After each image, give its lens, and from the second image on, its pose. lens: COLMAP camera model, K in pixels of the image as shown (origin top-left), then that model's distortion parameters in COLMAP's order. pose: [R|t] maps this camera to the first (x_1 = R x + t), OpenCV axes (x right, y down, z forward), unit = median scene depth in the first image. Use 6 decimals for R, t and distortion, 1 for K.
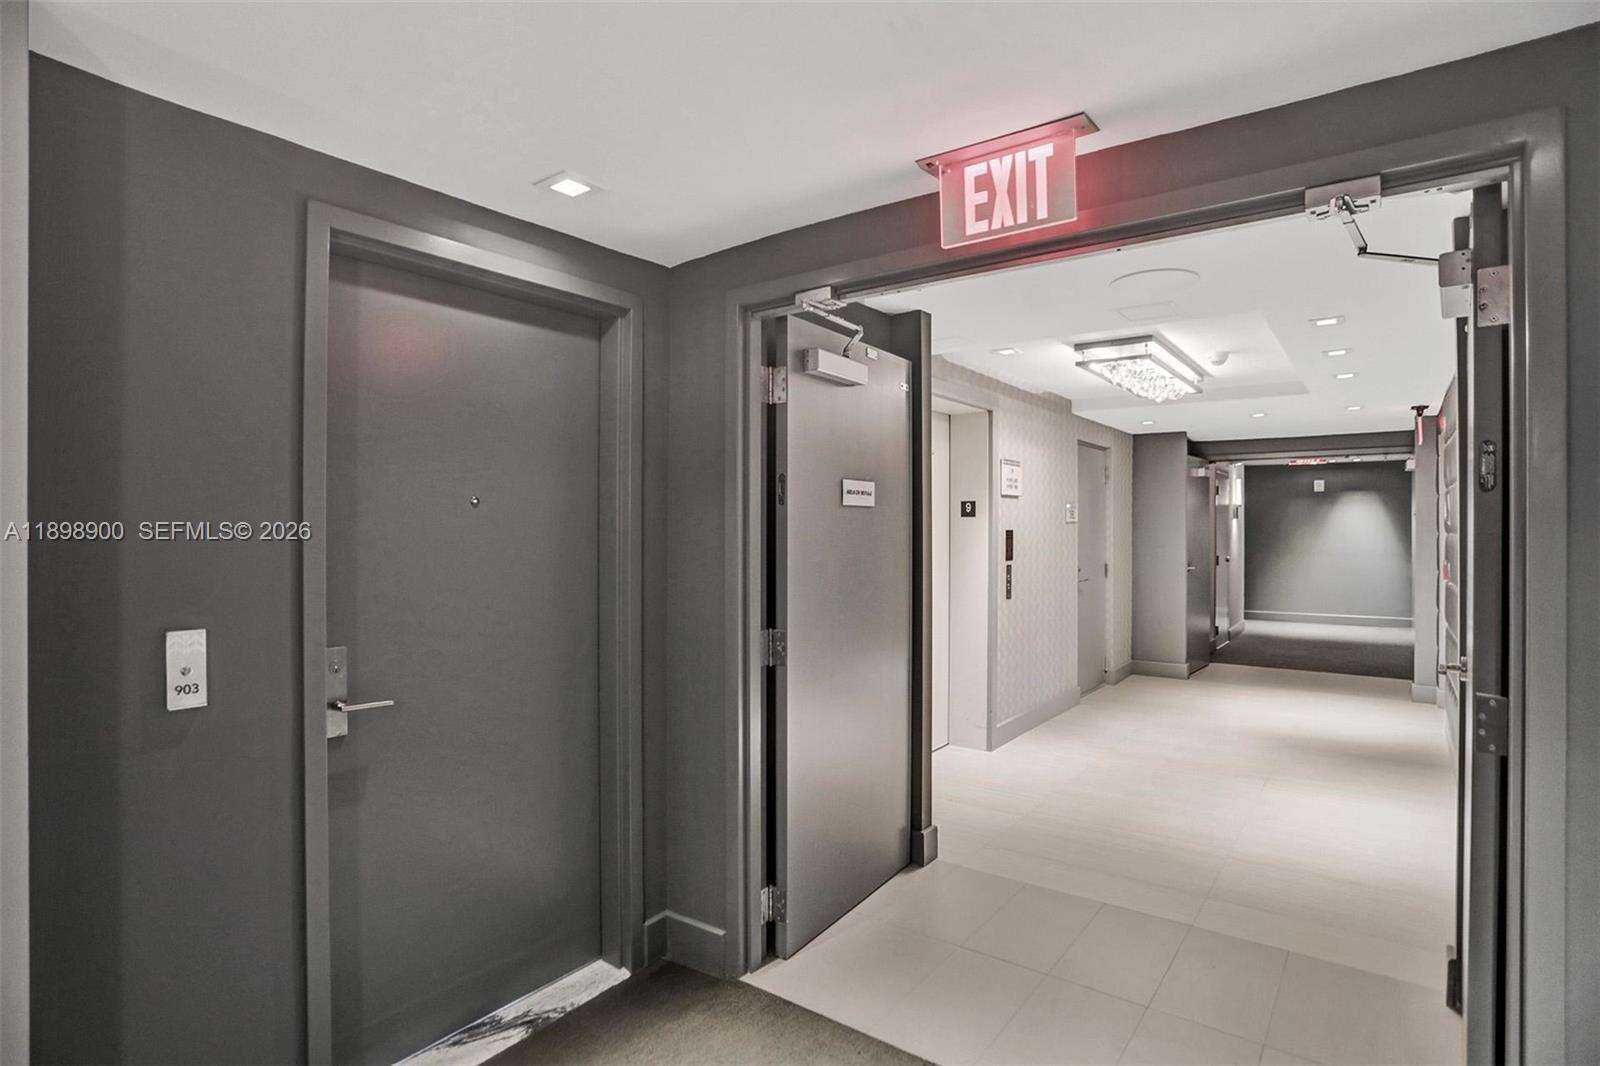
lens RADIAL K [[809.0, 0, 792.7], [0, 809.0, 528.2], [0, 0, 1]] dist [-0.068731, 0.030164]
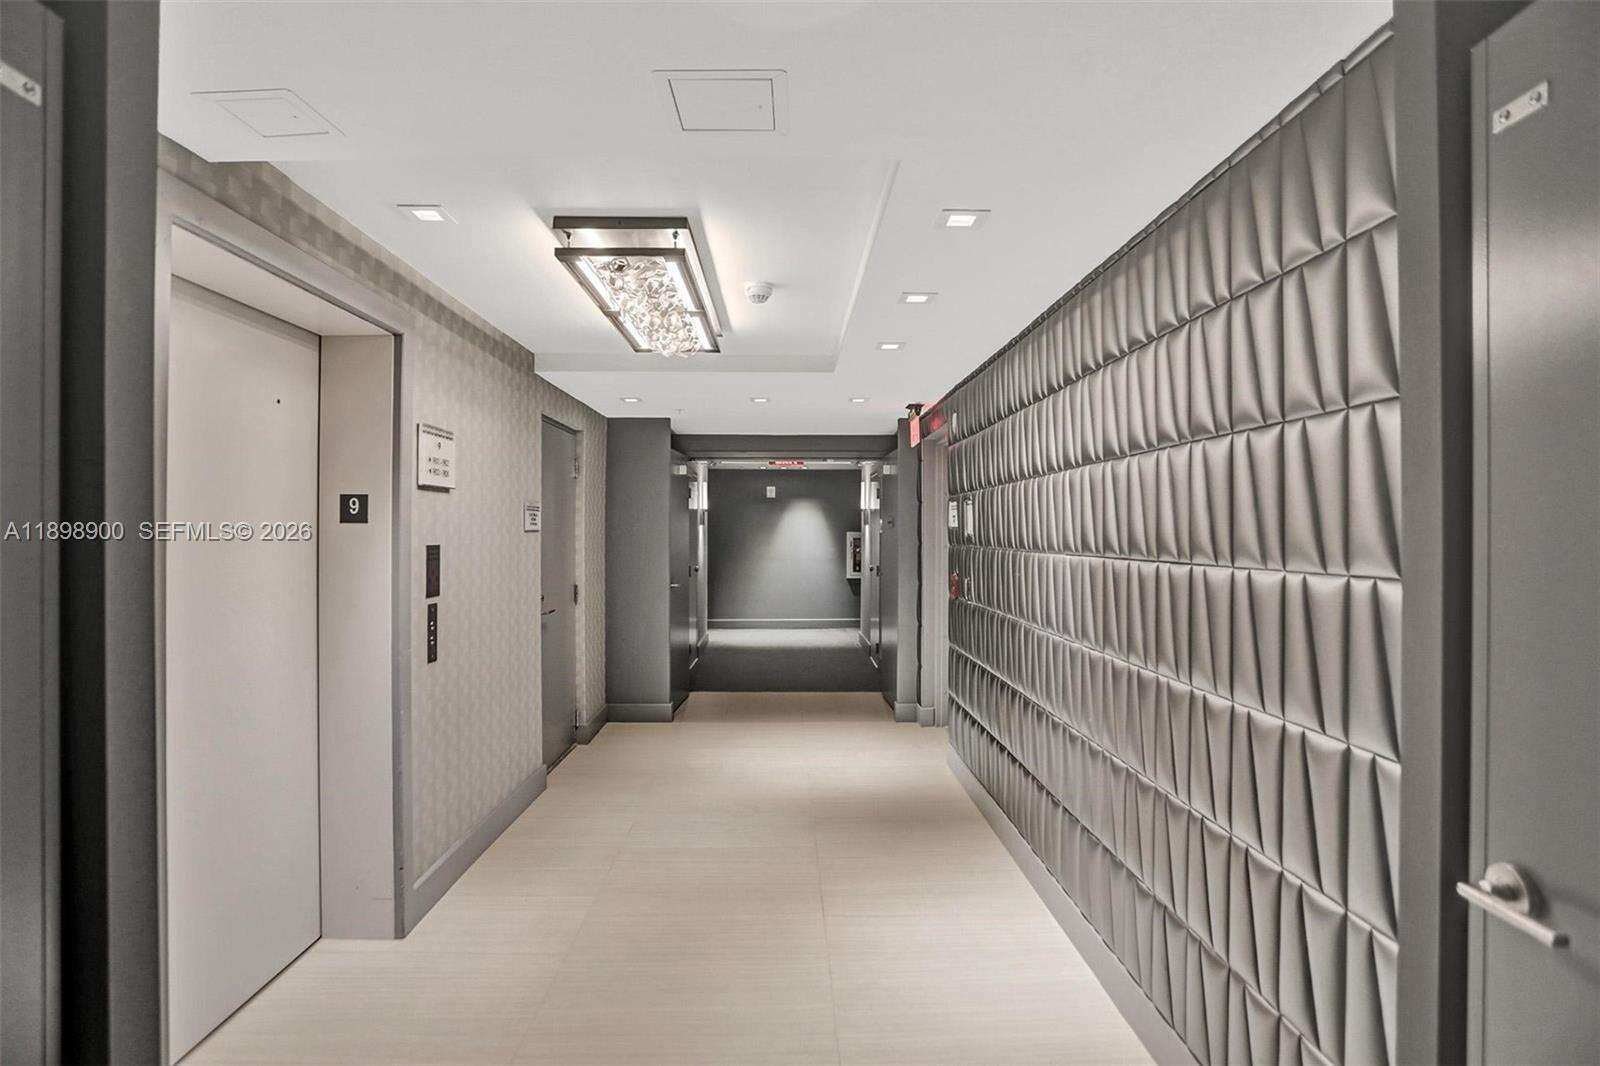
lens RADIAL K [[809.0, 0, 797.8], [0, 809.0, 527.0], [0, 0, 1]] dist [-0.068731, 0.030164]
pose [[0.785527, 0.002722, 0.618822, 0.098139], [0.000265, 0.999989, -0.004736, -0.007110], [-0.618828, 0.003885, 0.785517, 0.314761]]
